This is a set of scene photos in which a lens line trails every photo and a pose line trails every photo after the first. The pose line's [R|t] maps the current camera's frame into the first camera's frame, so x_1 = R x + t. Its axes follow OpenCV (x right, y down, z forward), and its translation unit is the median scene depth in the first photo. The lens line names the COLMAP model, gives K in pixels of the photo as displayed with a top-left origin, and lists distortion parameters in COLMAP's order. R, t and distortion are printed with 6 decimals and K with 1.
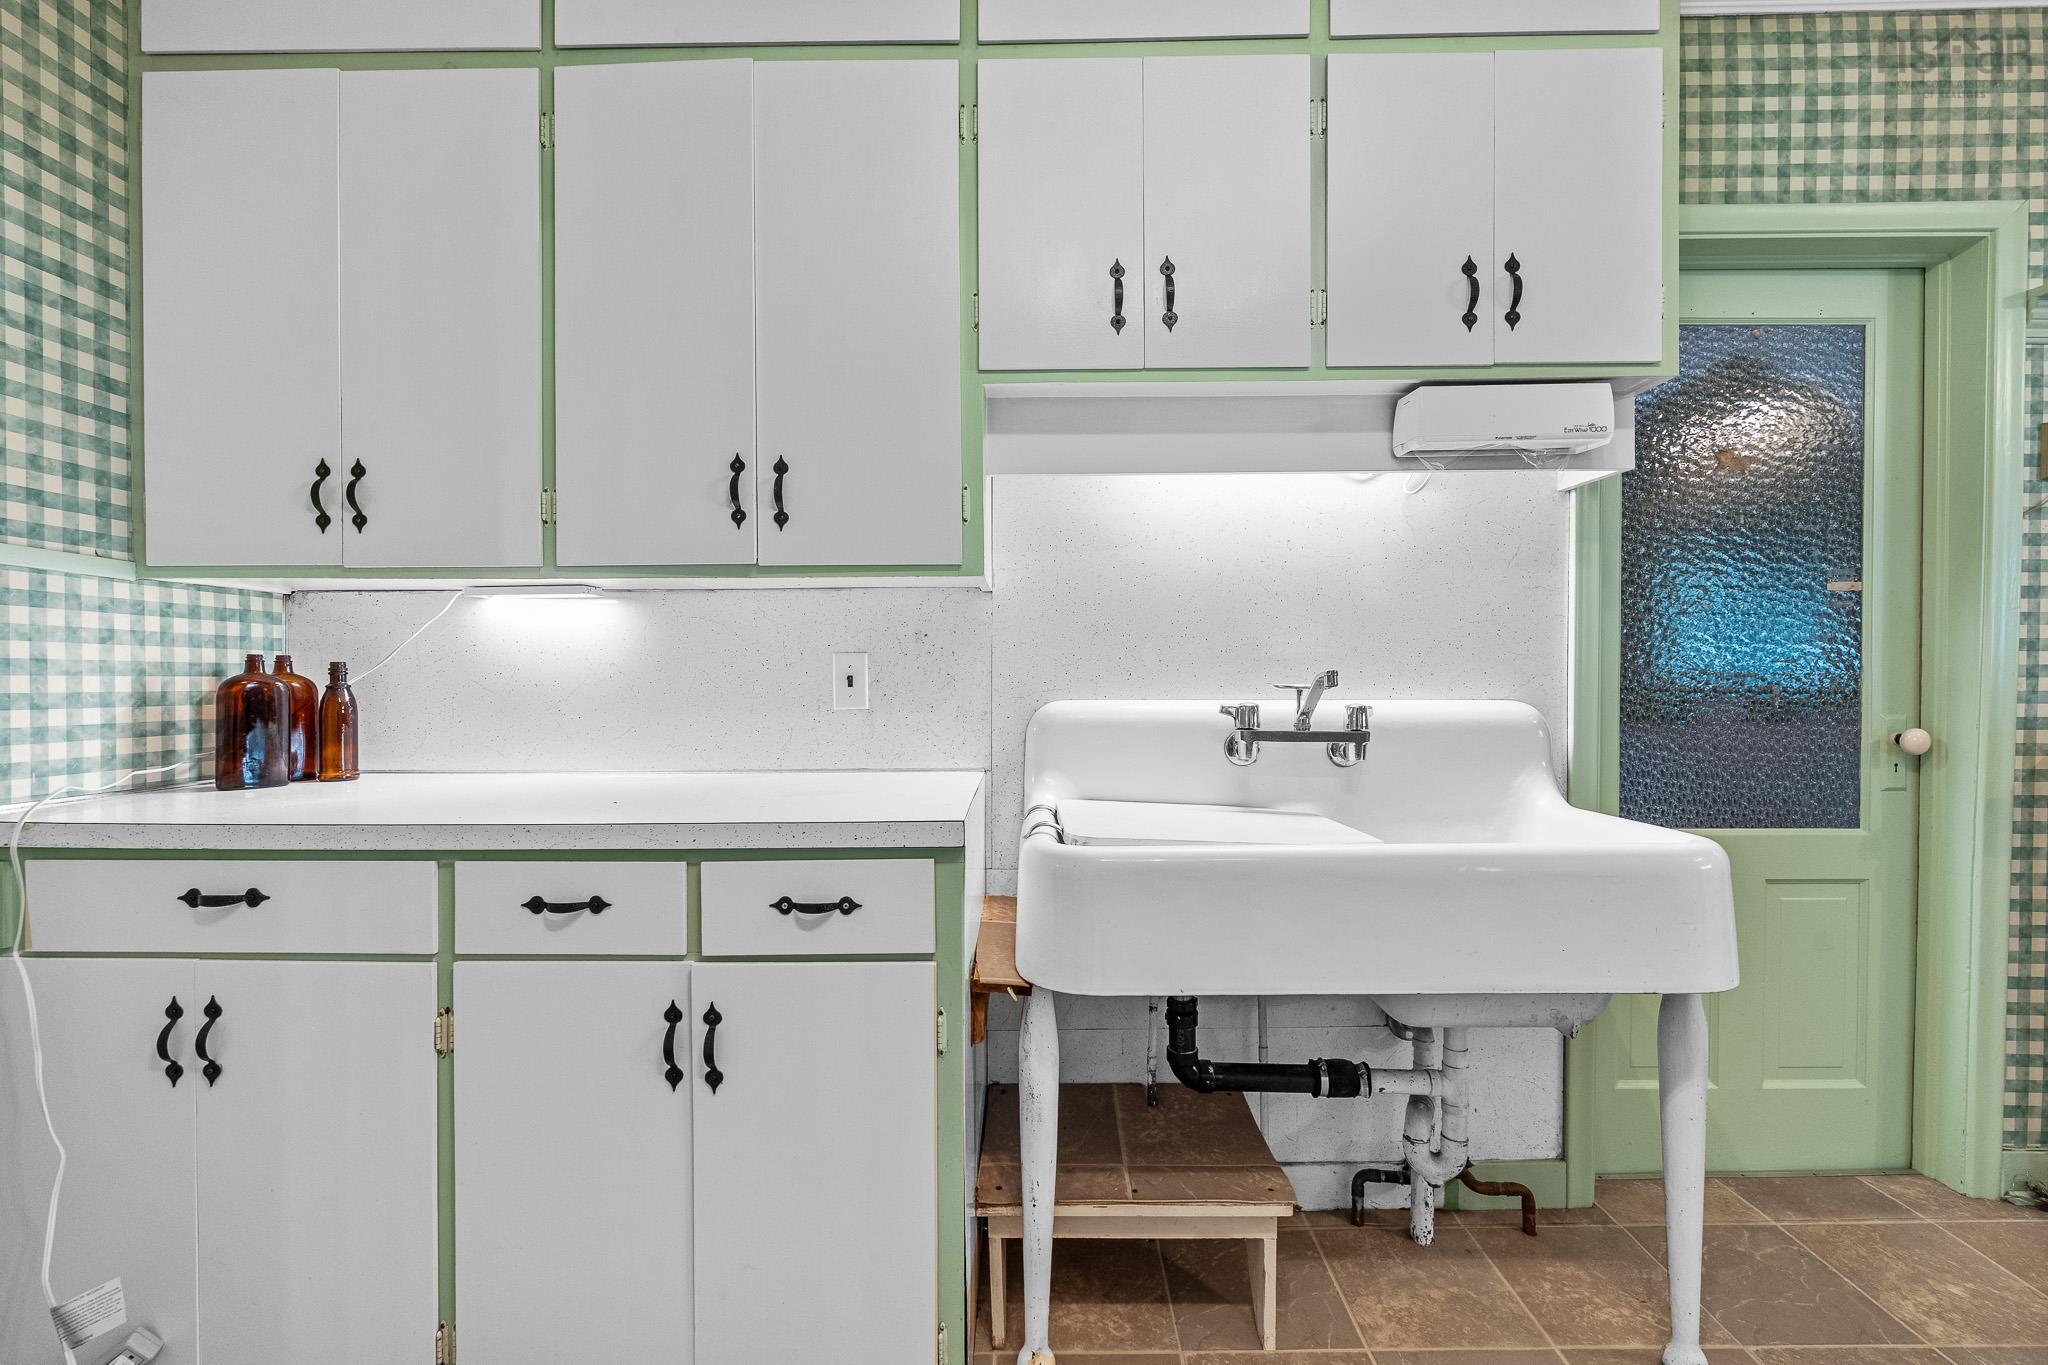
lens RADIAL K [[898.1, 0, 1020.8], [0, 898.1, 684.5], [0, 0, 1]] dist [-0.004538, -0.000093]
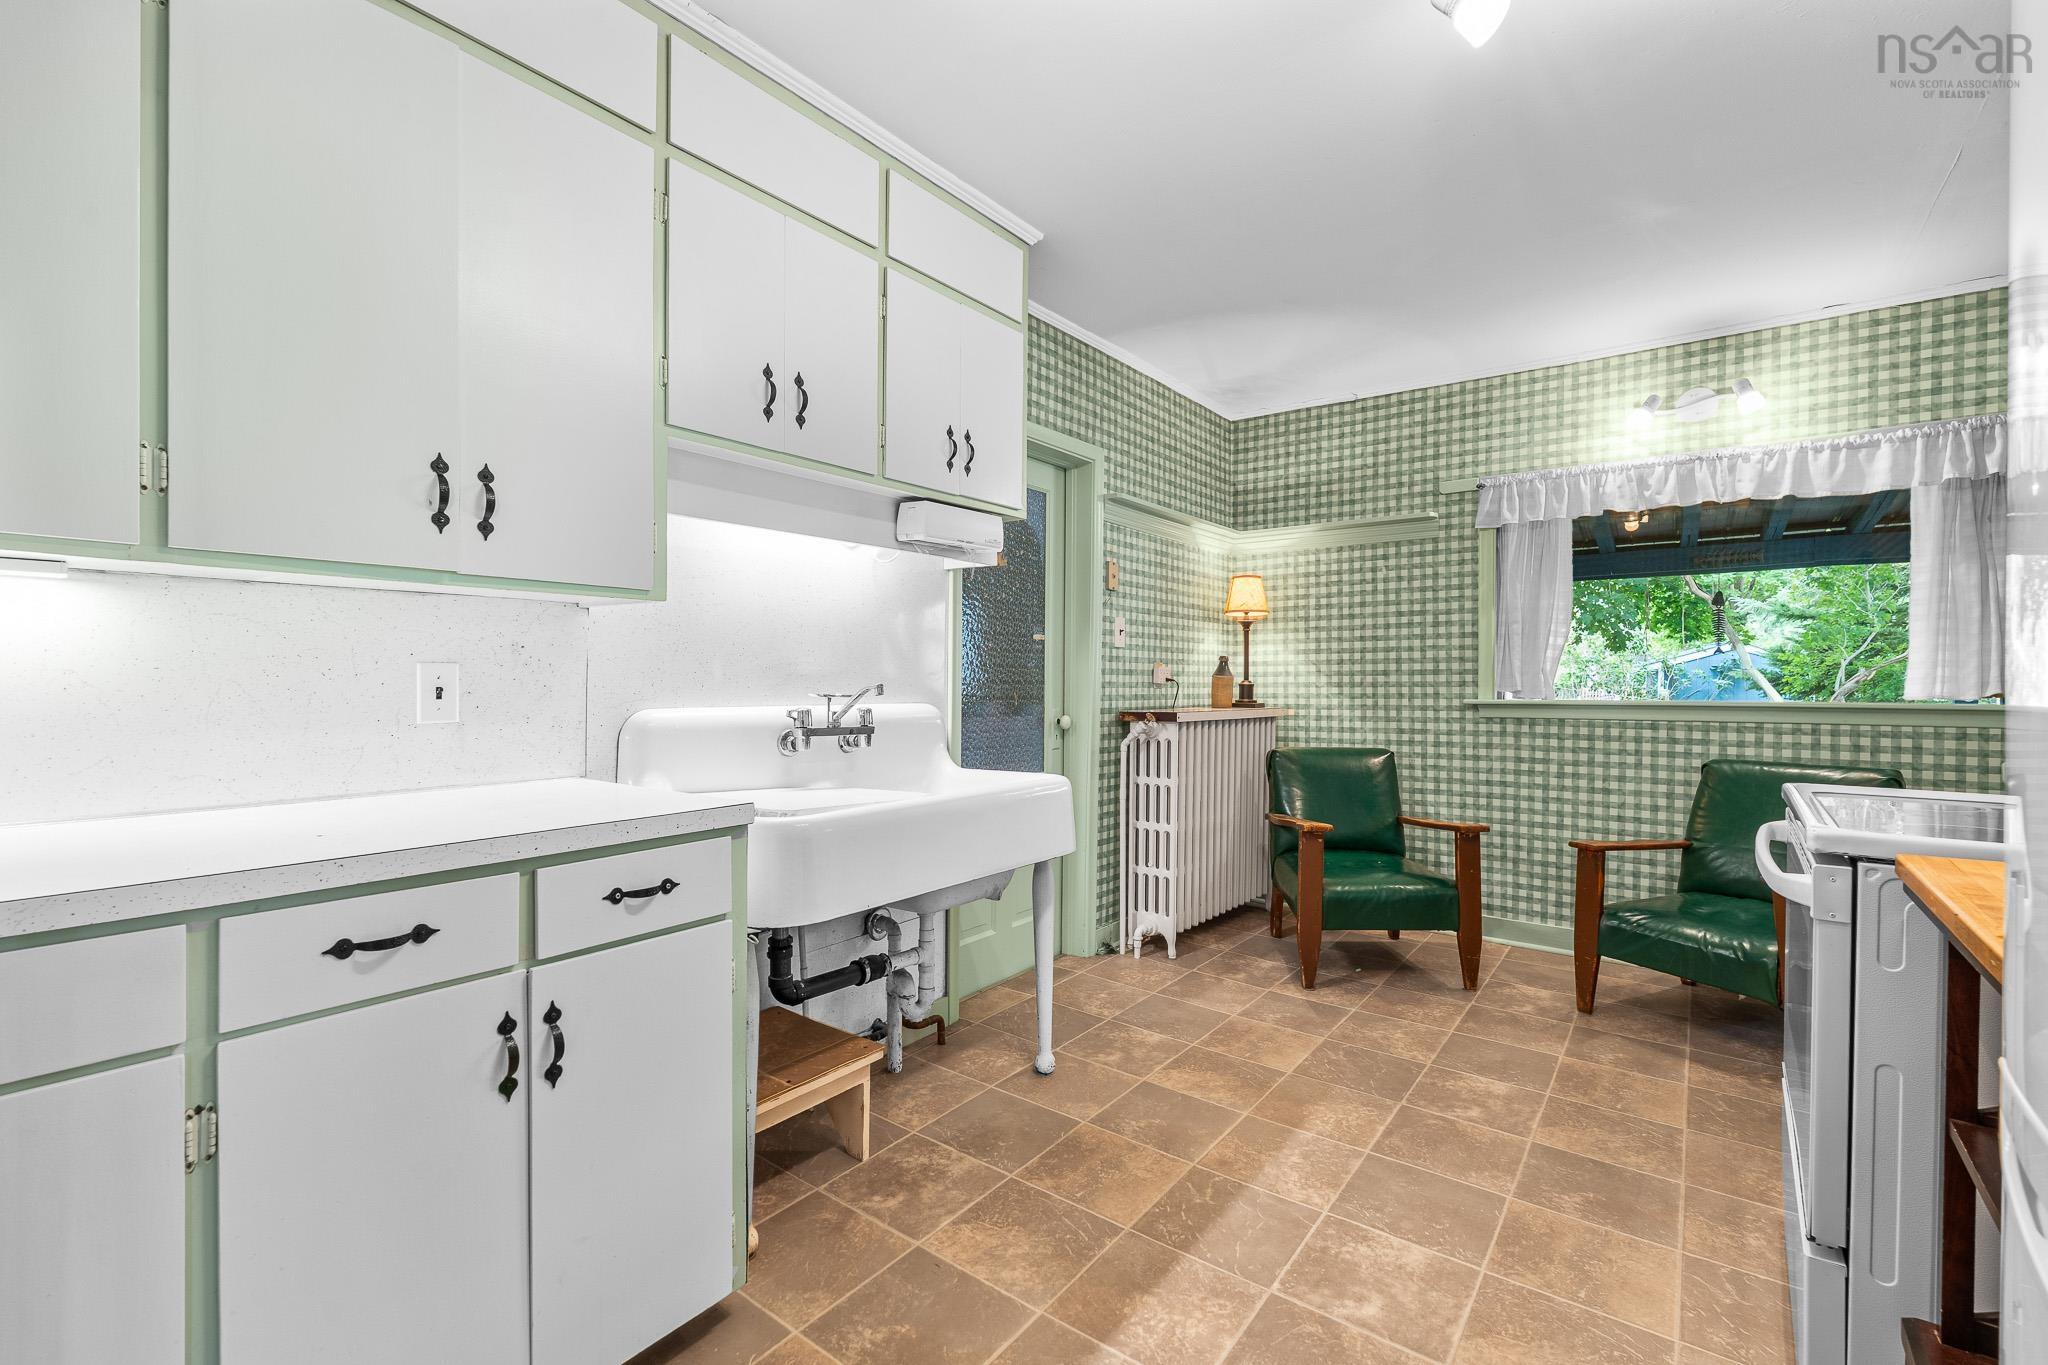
lens RADIAL K [[898.1, 0, 1020.8], [0, 898.1, 684.5], [0, 0, 1]] dist [-0.004538, -0.000093]
pose [[0.595881, 0.001929, 0.803070, -0.630041], [0.003584, 0.999981, -0.005062, -0.006180], [-0.803065, 0.005894, 0.595863, -0.048628]]
